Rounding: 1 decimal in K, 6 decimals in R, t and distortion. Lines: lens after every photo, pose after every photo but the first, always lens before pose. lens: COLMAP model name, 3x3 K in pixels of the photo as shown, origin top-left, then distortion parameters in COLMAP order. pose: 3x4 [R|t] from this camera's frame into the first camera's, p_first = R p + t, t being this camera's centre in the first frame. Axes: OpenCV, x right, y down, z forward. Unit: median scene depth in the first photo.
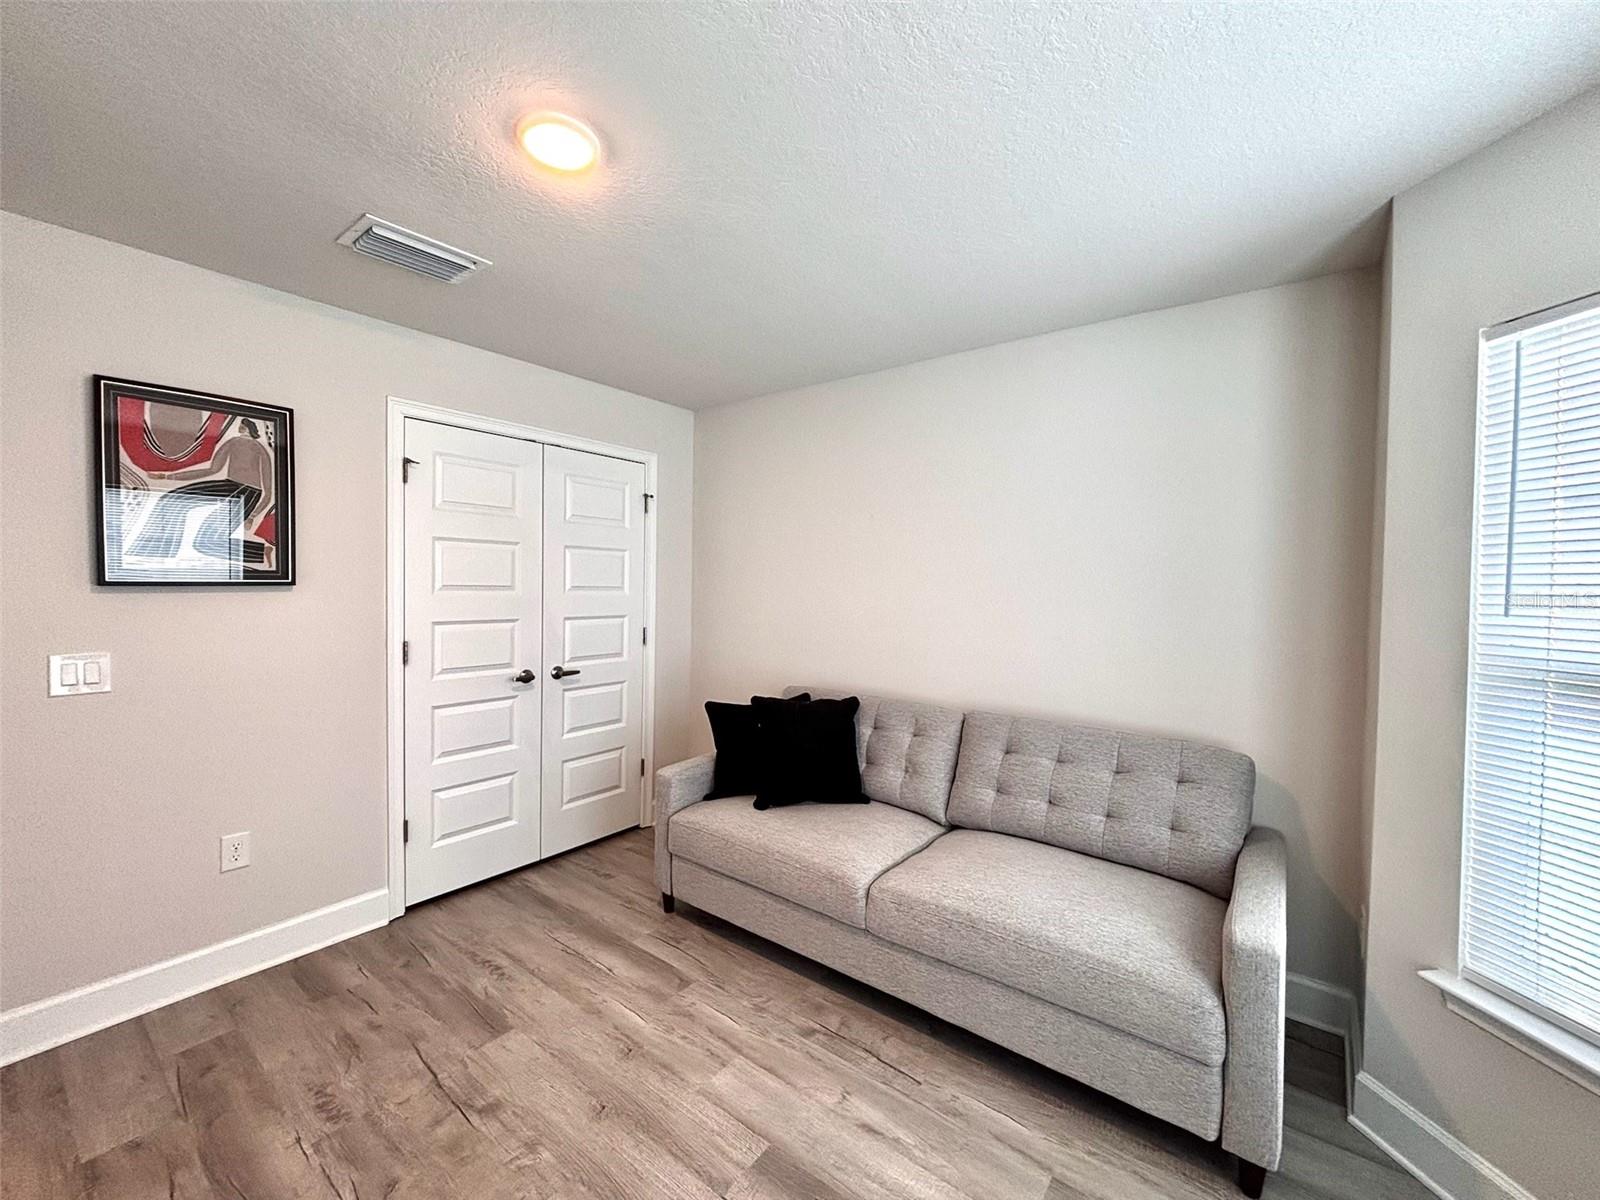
lens RADIAL K [[641.7, 0, 805.4], [0, 641.7, 601.8], [0, 0, 1]] dist [-0.002082, -0.000981]
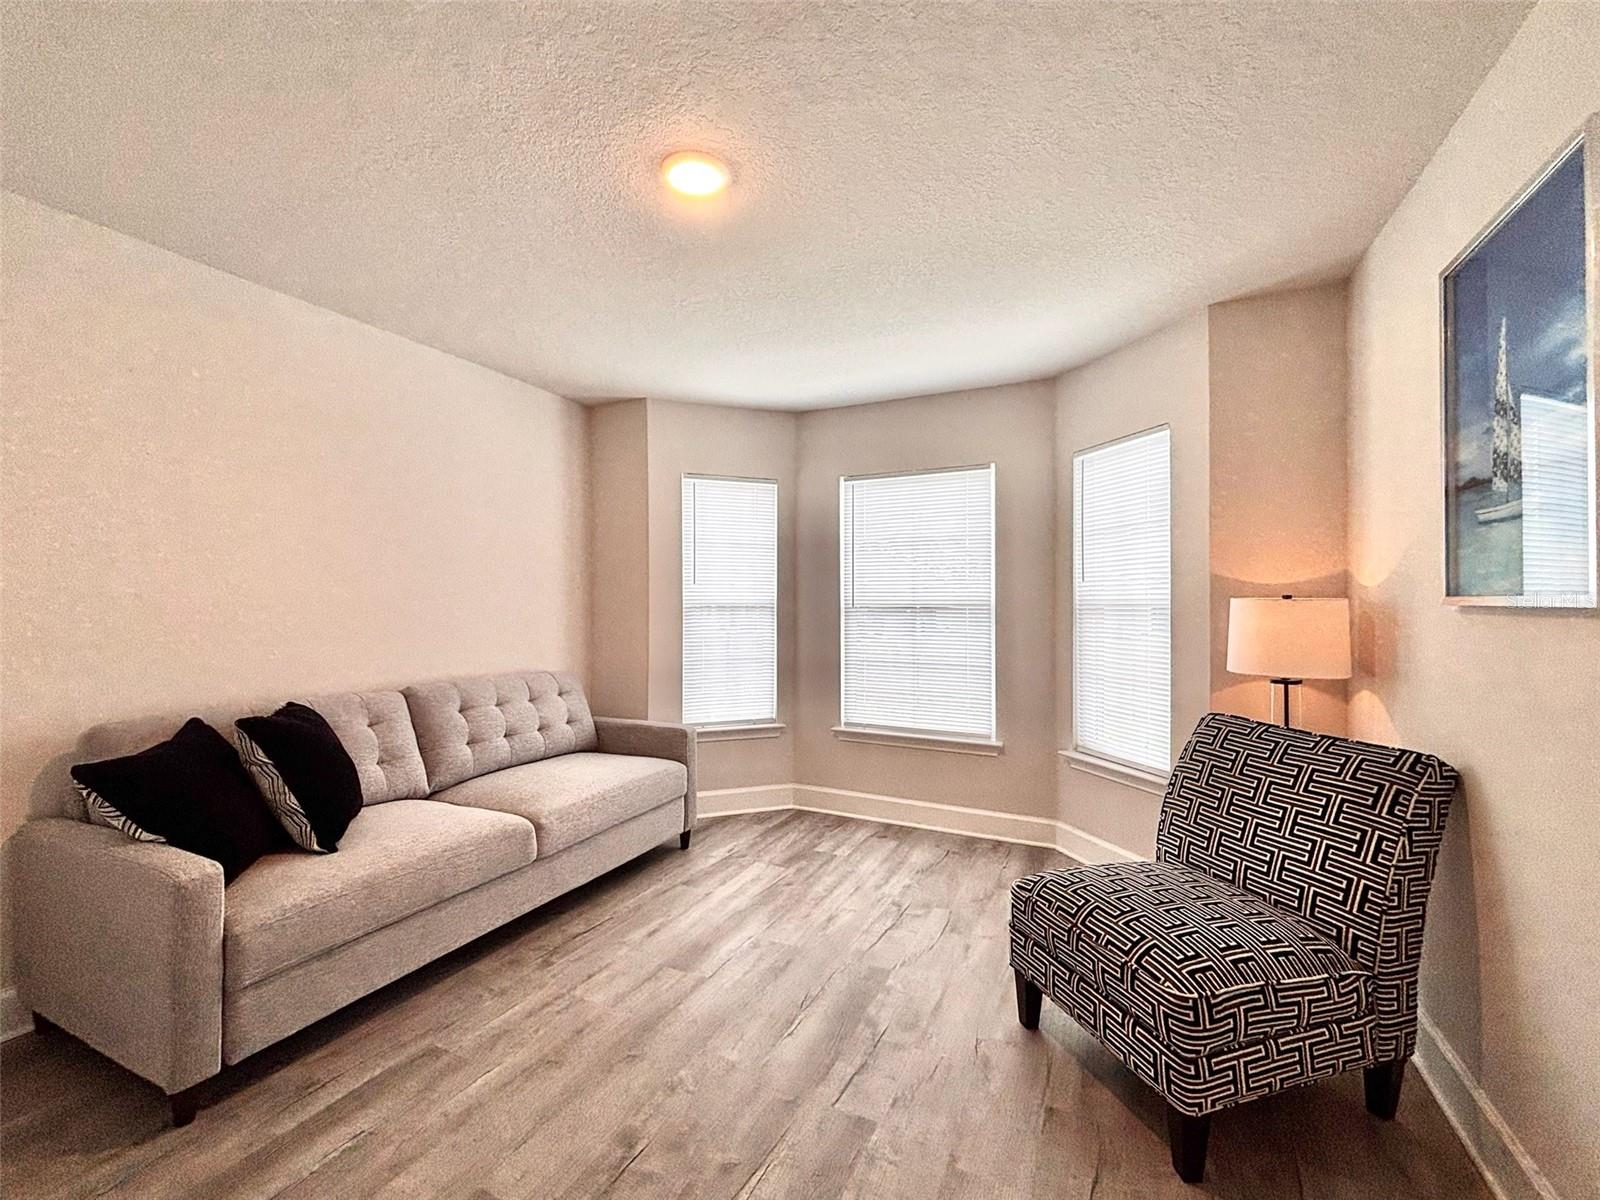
lens RADIAL K [[641.7, 0, 802.5], [0, 641.7, 596.2], [0, 0, 1]] dist [-0.002082, -0.000981]
pose [[-0.177759, -0.014743, 0.983964, -1.162374], [0.015463, 0.999722, 0.017772, 0.019778], [-0.983953, 0.018374, -0.177482, 0.748726]]
